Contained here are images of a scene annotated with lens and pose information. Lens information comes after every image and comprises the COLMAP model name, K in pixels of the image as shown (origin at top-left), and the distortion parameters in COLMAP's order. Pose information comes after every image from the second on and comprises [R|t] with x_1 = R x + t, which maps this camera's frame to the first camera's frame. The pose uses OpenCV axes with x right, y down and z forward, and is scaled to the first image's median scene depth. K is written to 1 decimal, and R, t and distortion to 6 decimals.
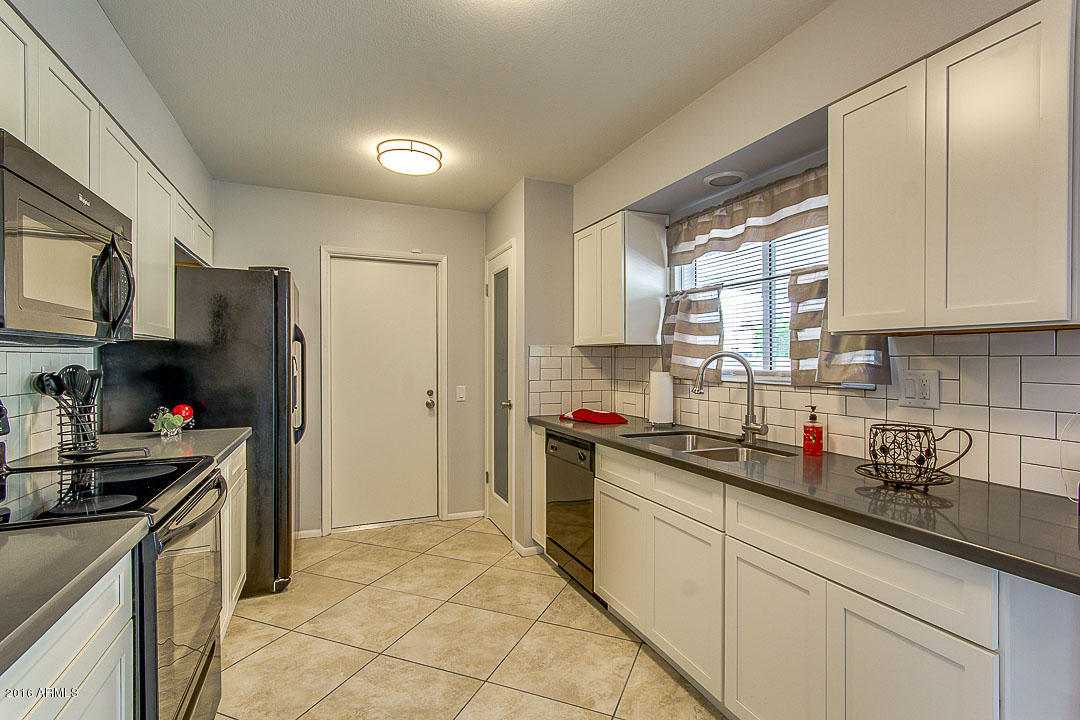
lens RADIAL K [[510.6, 0, 546.3], [0, 510.6, 362.7], [0, 0, 1]] dist [0.003084, 0.000110]
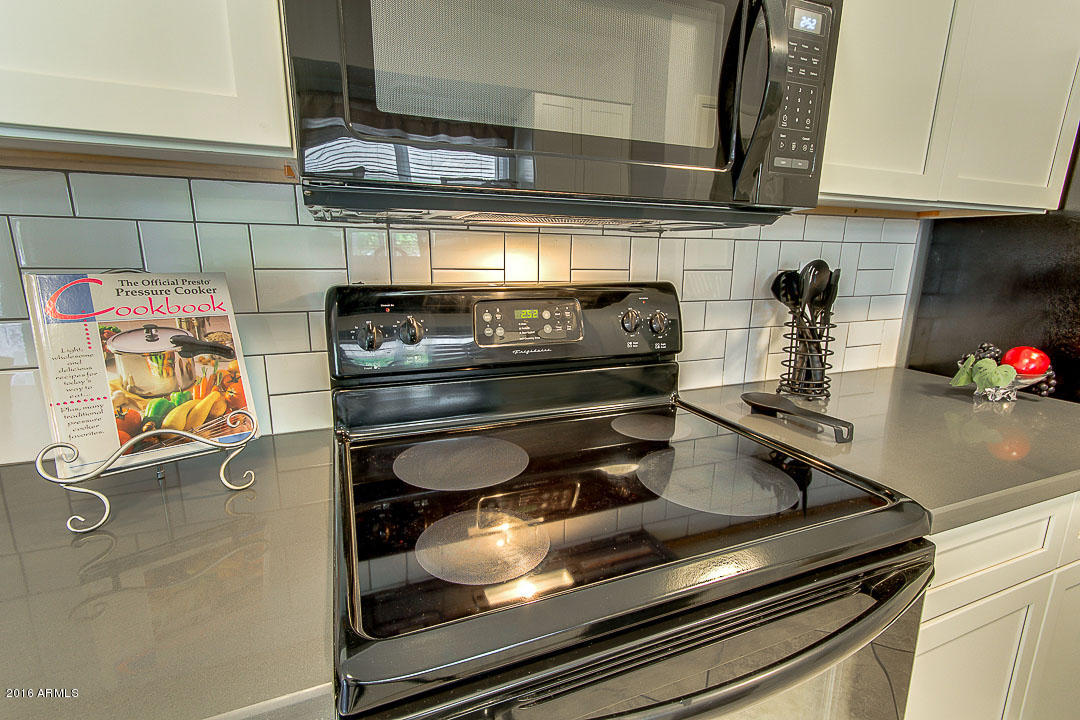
lens RADIAL K [[510.6, 0, 546.3], [0, 510.6, 362.7], [0, 0, 1]] dist [0.003084, 0.000110]
pose [[-0.011413, 0.214077, -0.976750, -0.211373], [-0.017000, 0.976631, 0.214250, 0.000163], [0.999790, 0.019050, -0.007508, 0.512913]]
